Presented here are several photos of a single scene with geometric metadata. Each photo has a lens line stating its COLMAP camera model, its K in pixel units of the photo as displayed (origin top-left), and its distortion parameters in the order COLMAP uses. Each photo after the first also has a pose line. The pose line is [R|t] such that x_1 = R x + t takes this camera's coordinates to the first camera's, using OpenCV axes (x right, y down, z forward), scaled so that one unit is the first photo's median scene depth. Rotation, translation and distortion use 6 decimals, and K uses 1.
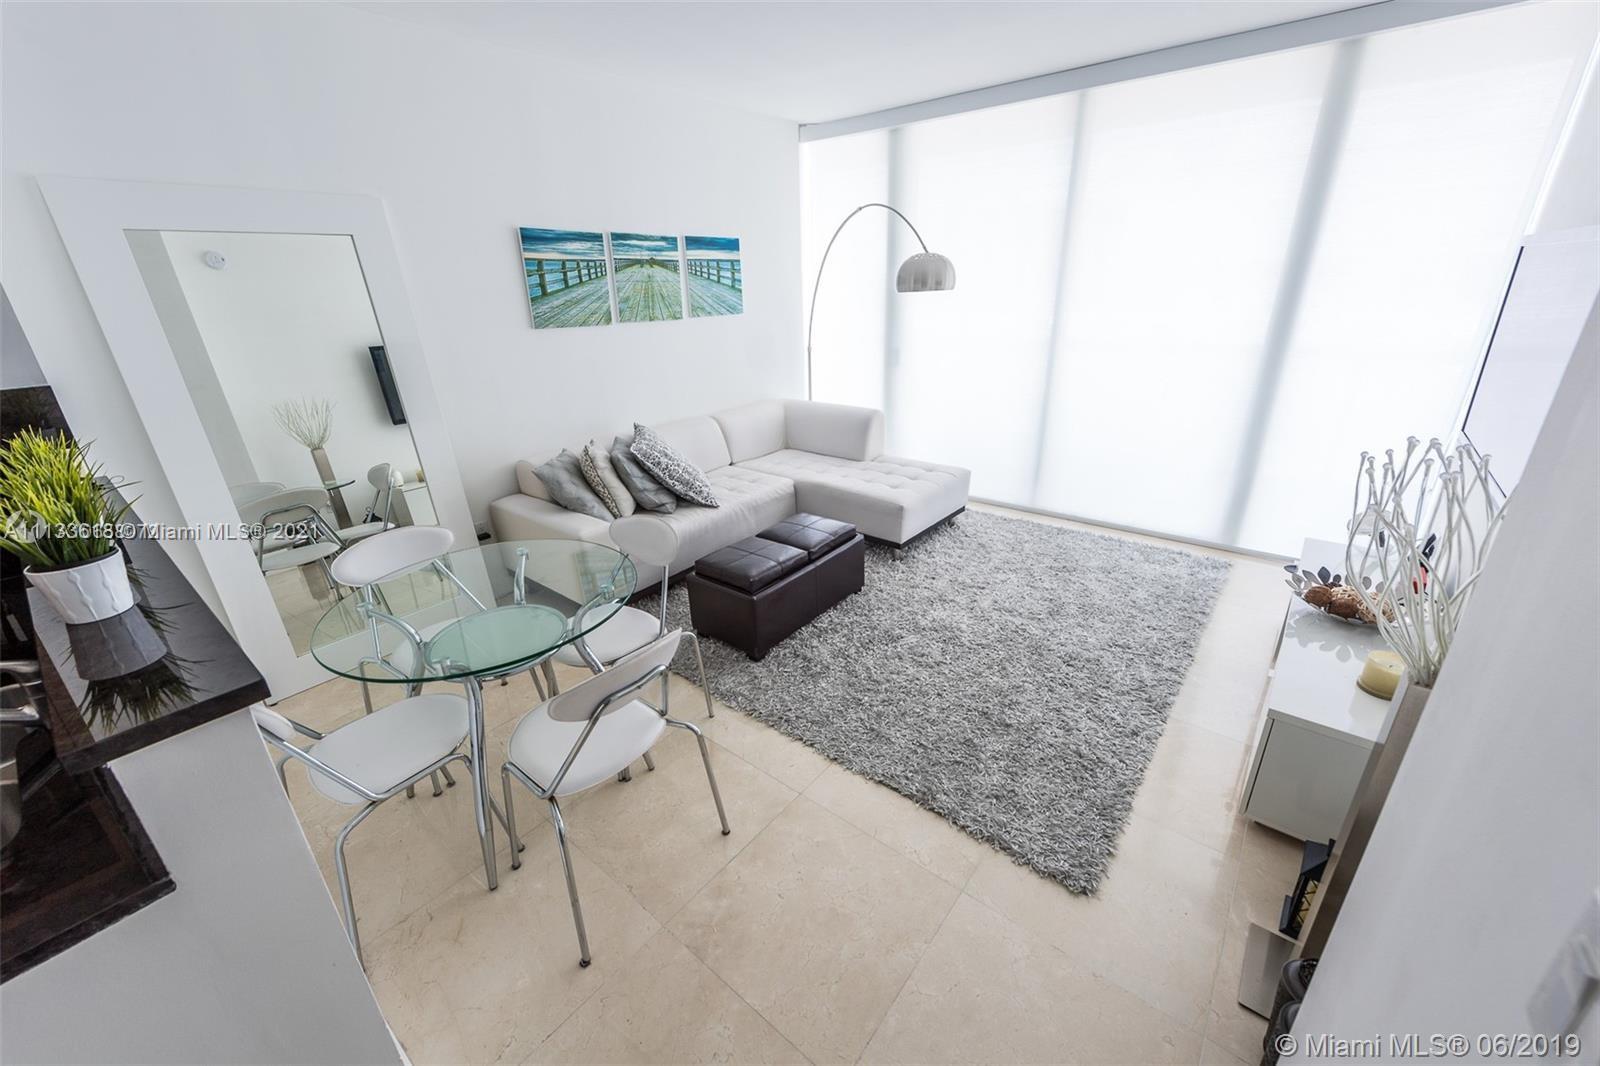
lens RADIAL K [[621.6, 0, 800.0], [0, 621.6, 533.0], [0, 0, 1]] dist [0.012576, -0.005210]
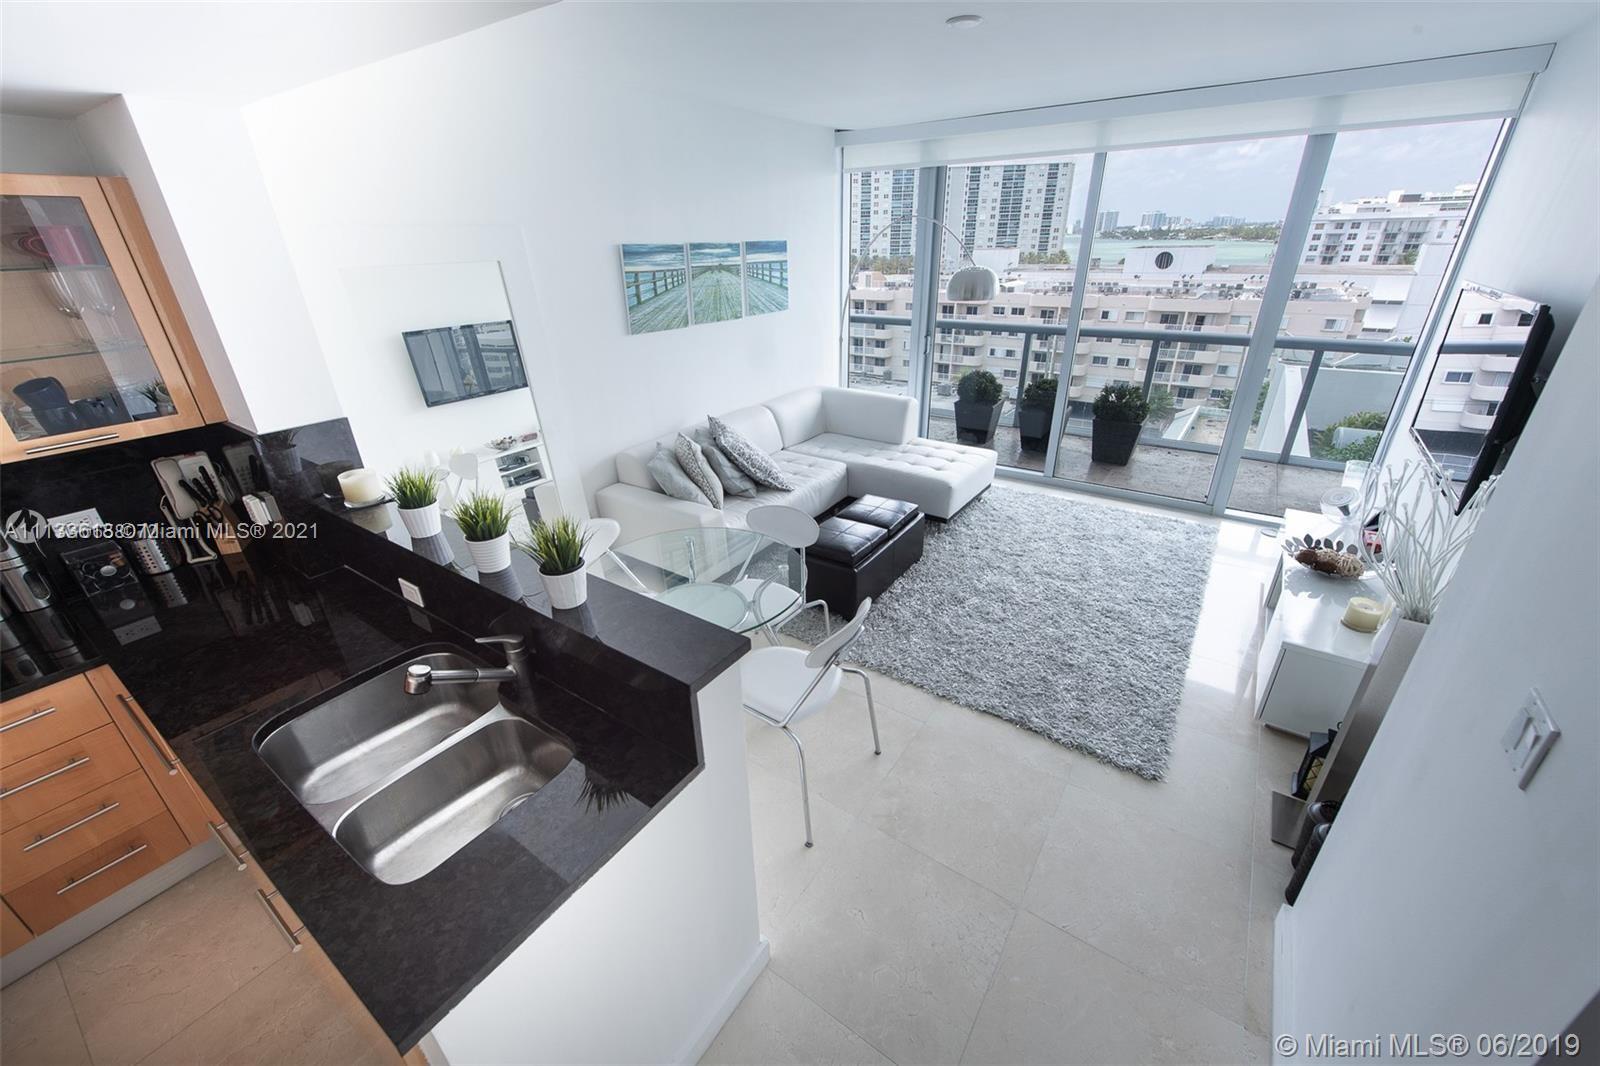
lens RADIAL K [[621.6, 0, 800.0], [0, 621.6, 533.0], [0, 0, 1]] dist [0.012576, -0.005210]
pose [[0.997170, -0.025297, 0.070792, -0.203763], [0.021247, 0.998126, 0.057393, -0.030291], [-0.072111, -0.055727, 0.995839, -0.141895]]
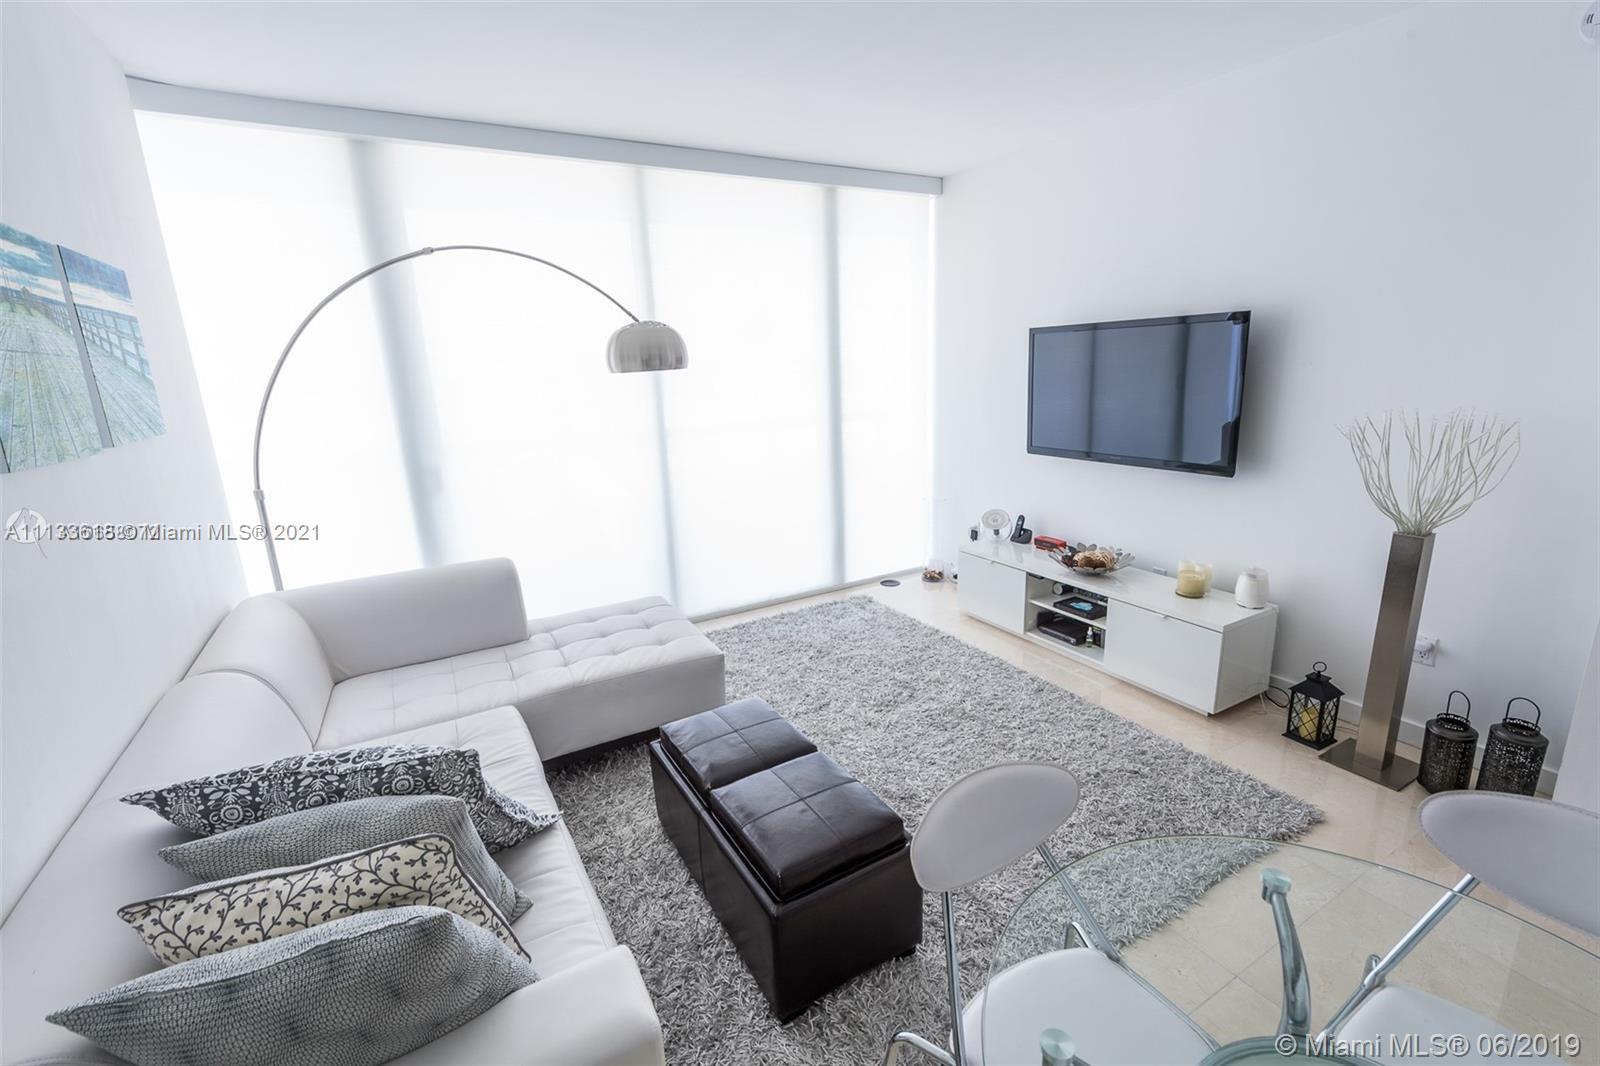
lens RADIAL K [[687.1, 0, 800.0], [0, 687.1, 533.0], [0, 0, 1]] dist [0.000644, 0.000041]
pose [[0.356362, -0.212306, 0.909908, -0.501502], [0.375209, 0.924388, 0.068736, -0.196981], [-0.855701, 0.316911, 0.409076, 0.565344]]
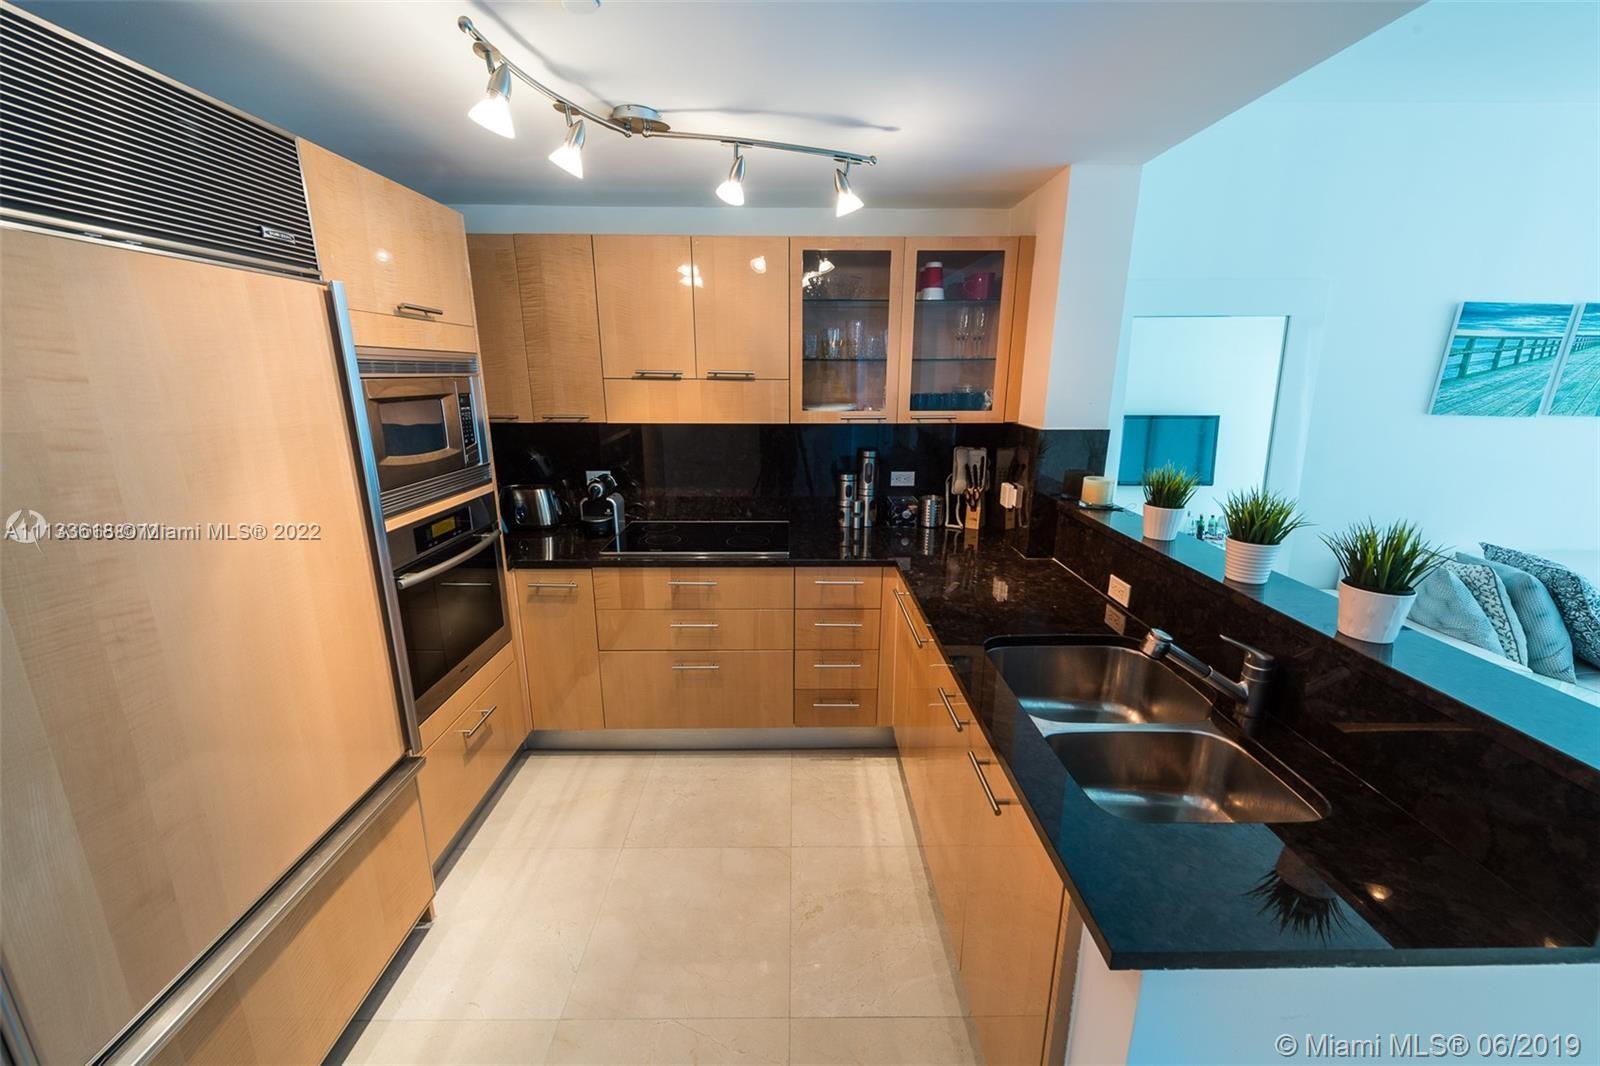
lens RADIAL K [[624.7, 0, 800.0], [0, 624.7, 533.0], [0, 0, 1]] dist [0.014105, -0.004784]
pose [[0.638242, 0.226299, -0.735823, -0.291140], [-0.308501, 0.950899, 0.024856, 0.071275], [0.705319, 0.211138, 0.676717, -0.159158]]
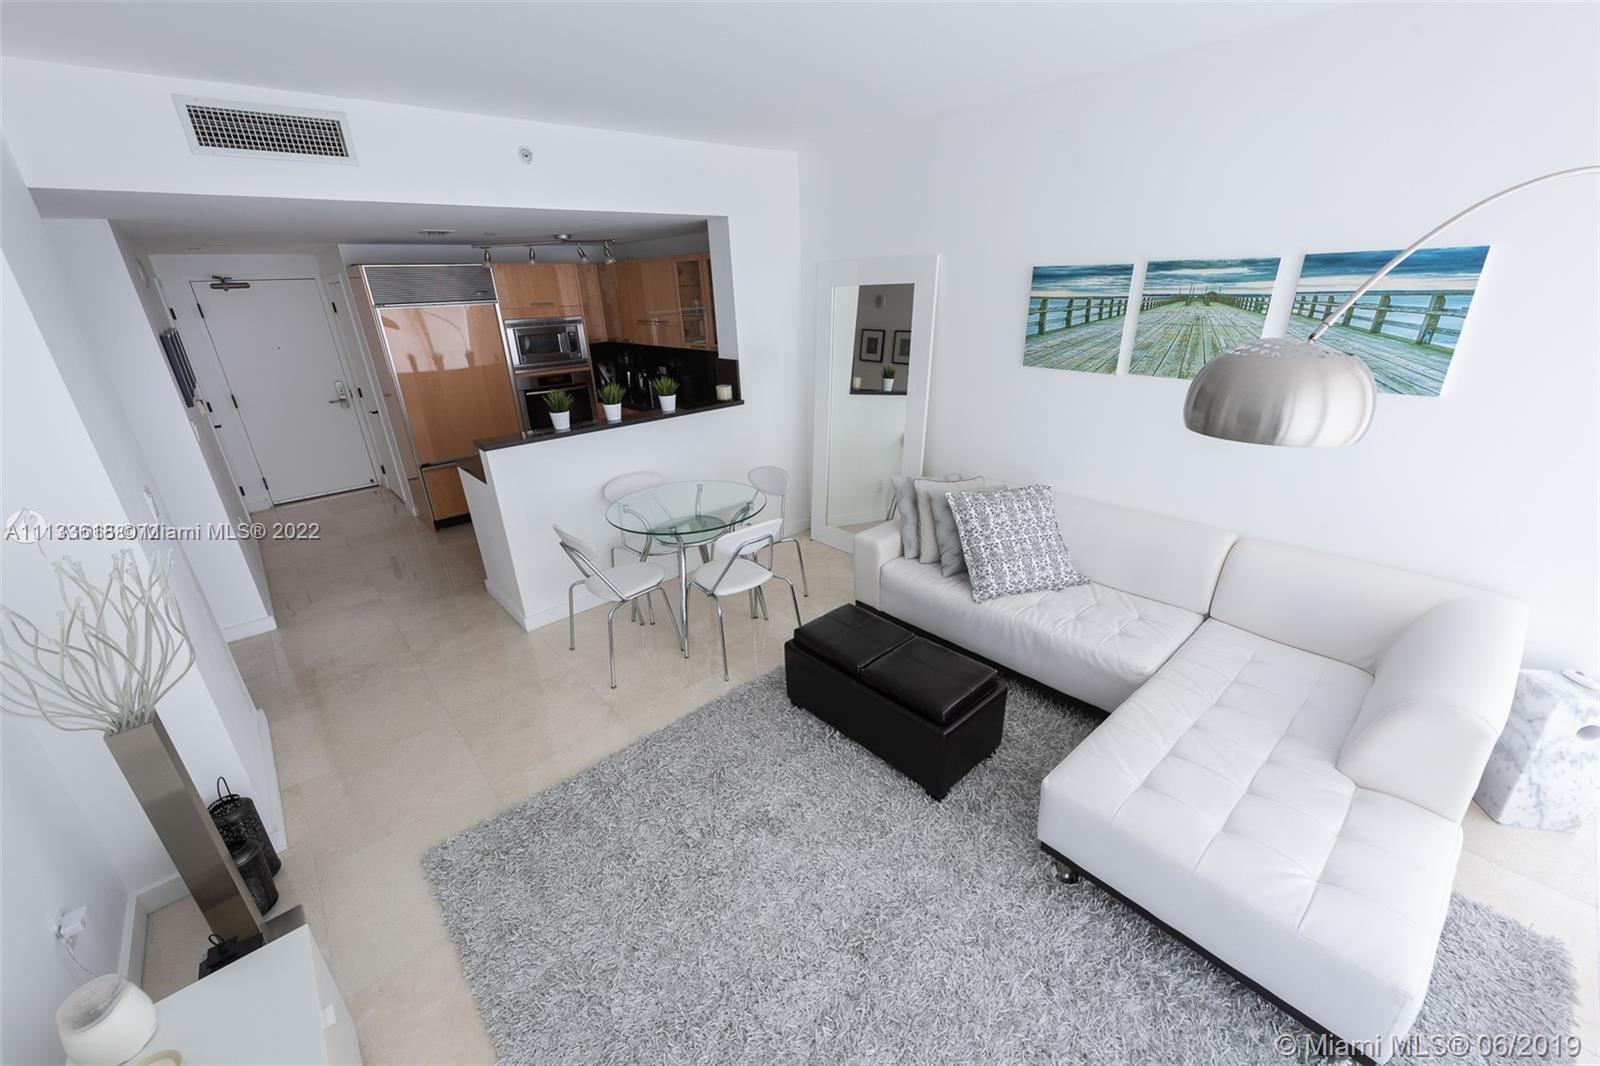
lens RADIAL K [[621.6, 0, 800.0], [0, 621.6, 533.0], [0, 0, 1]] dist [0.012576, -0.005210]
pose [[-0.160608, 0.401437, -0.901695, 0.615937], [-0.330873, 0.838797, 0.432370, -0.398812], [0.929908, 0.367788, -0.001893, 0.736029]]
